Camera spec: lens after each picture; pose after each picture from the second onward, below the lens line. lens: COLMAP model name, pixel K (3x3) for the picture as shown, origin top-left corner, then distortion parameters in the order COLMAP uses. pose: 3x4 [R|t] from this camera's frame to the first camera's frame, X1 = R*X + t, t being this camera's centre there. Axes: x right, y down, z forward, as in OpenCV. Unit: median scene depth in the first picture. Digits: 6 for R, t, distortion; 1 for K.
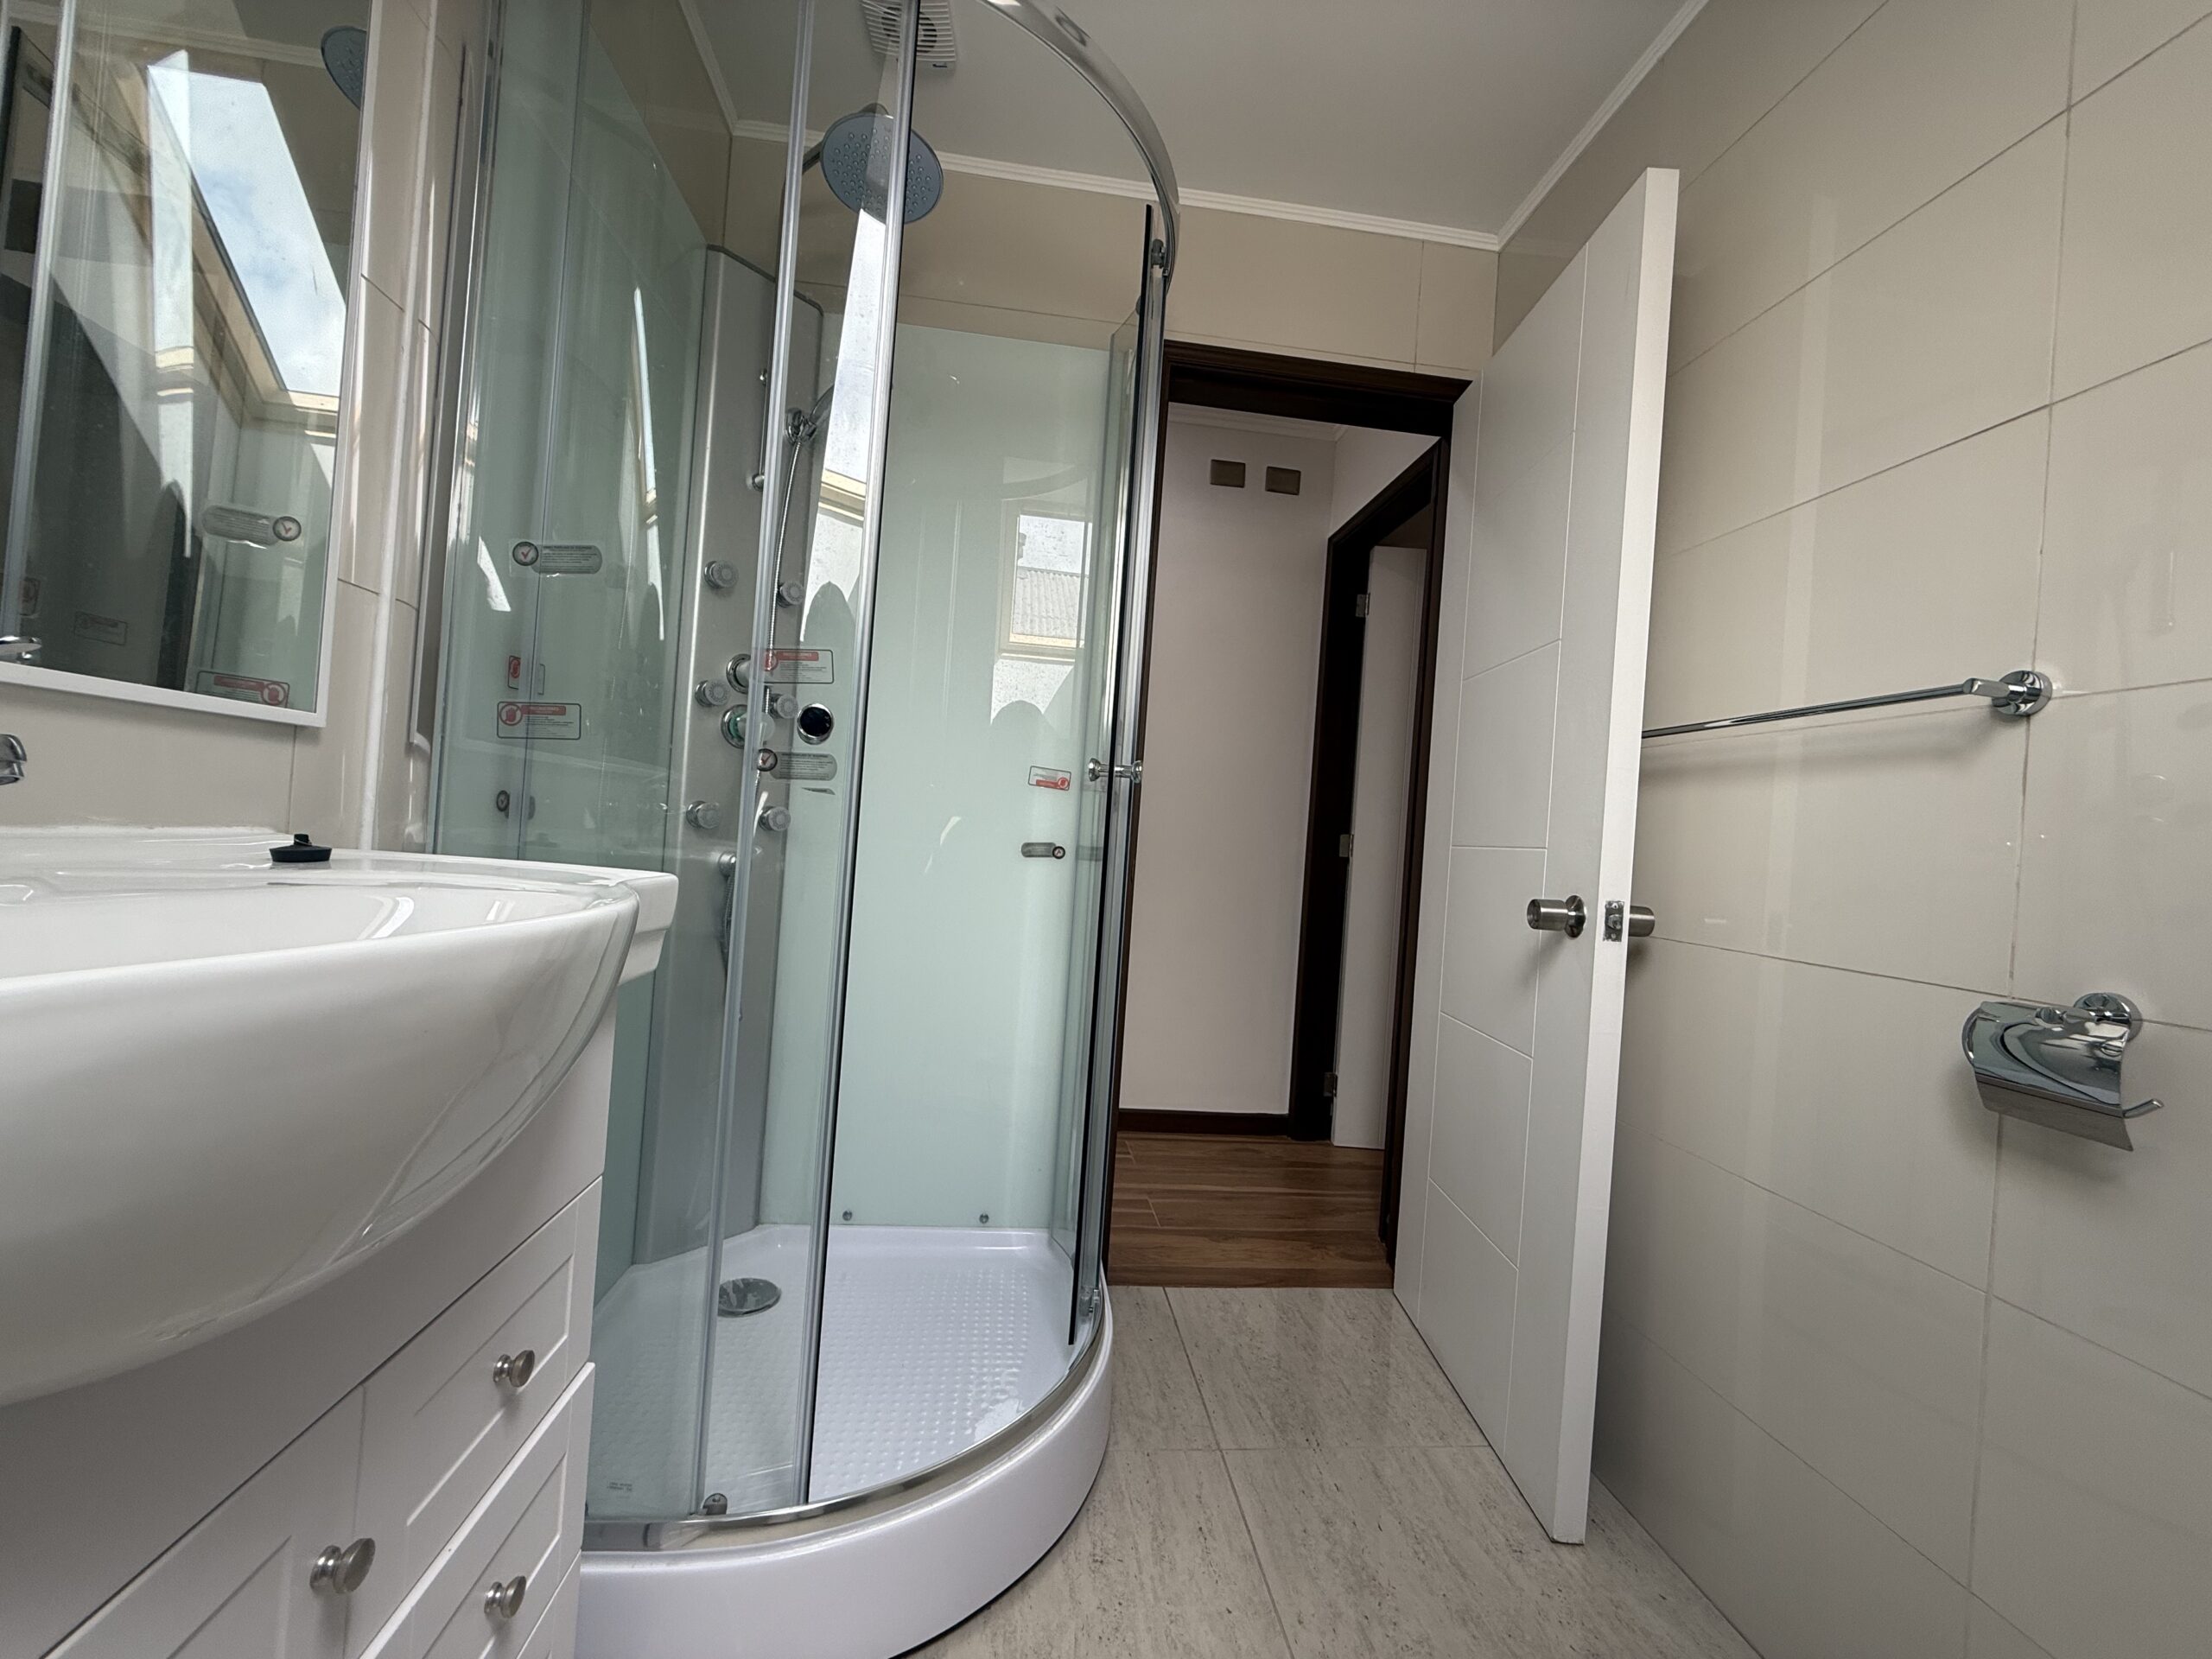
lens RADIAL K [[881.5, 0, 1099.0], [0, 881.5, 831.7], [0, 0, 1]] dist [-0.001212, 0.000002]
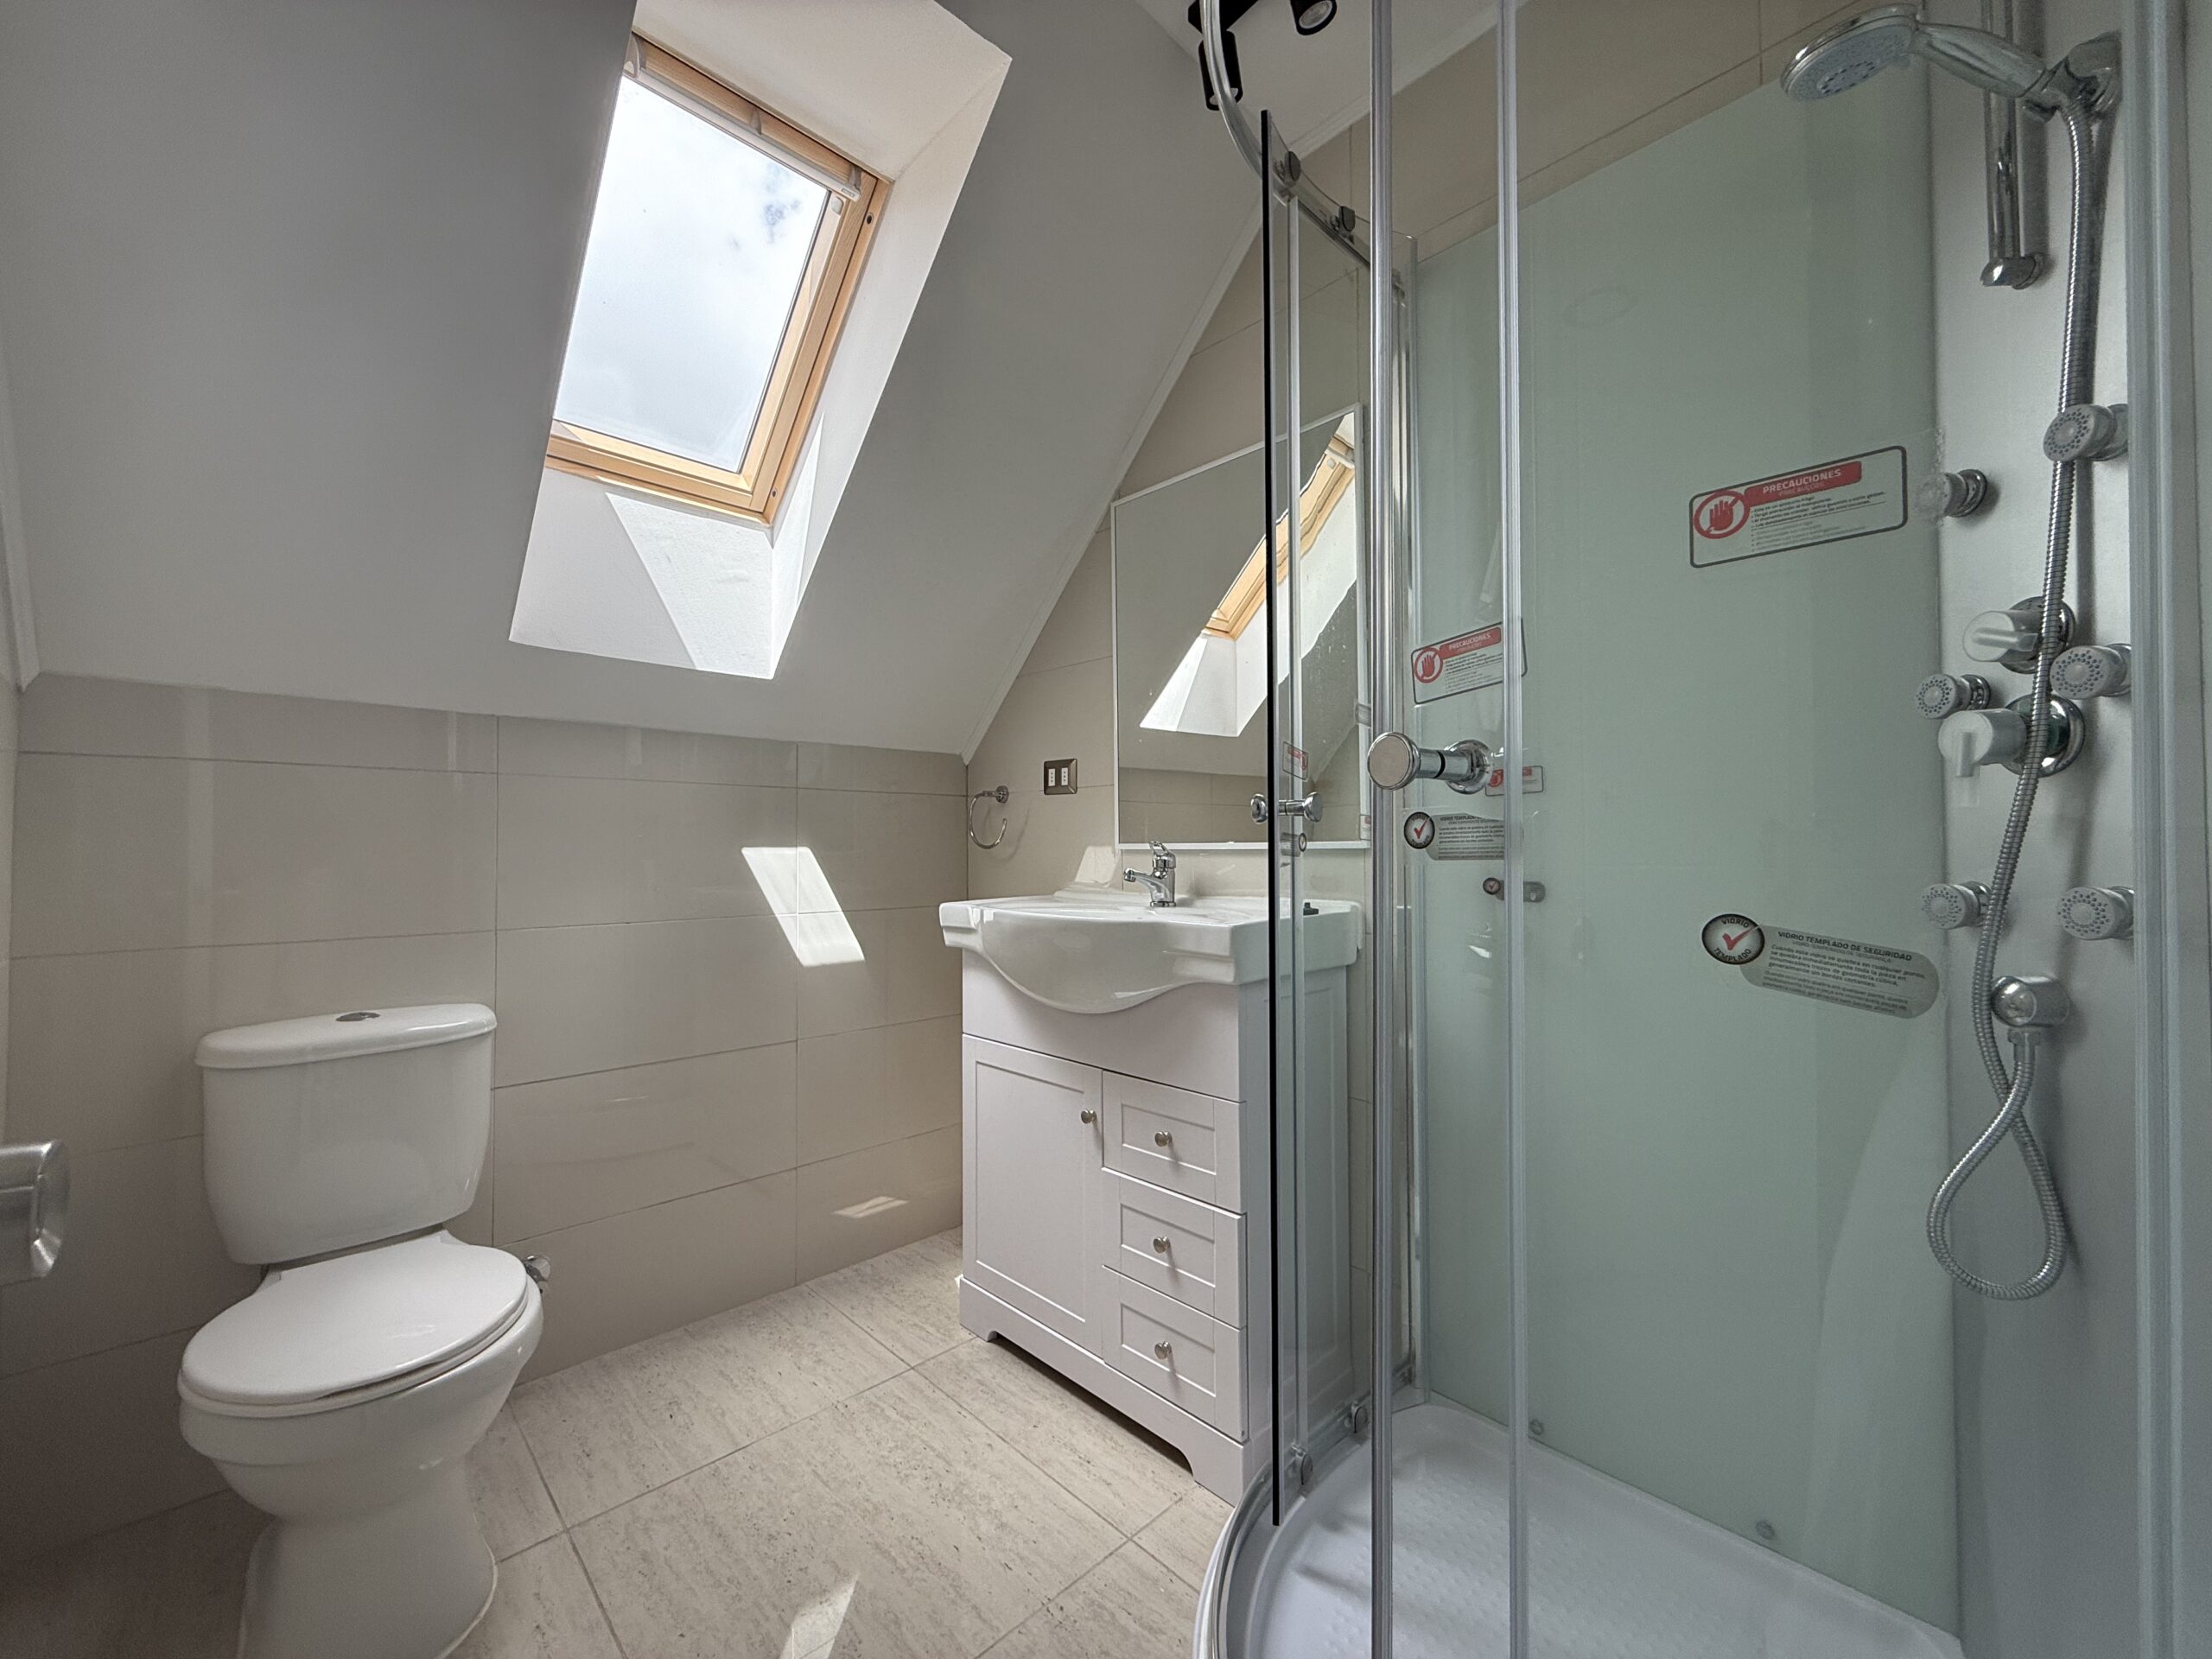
lens RADIAL K [[881.5, 0, 1099.0], [0, 881.5, 831.7], [0, 0, 1]] dist [-0.001212, 0.000002]
pose [[-0.790013, -0.093884, -0.605859, 0.907838], [-0.059226, 0.995271, -0.076999, 0.042238], [0.610223, -0.024947, -0.791837, 1.982766]]
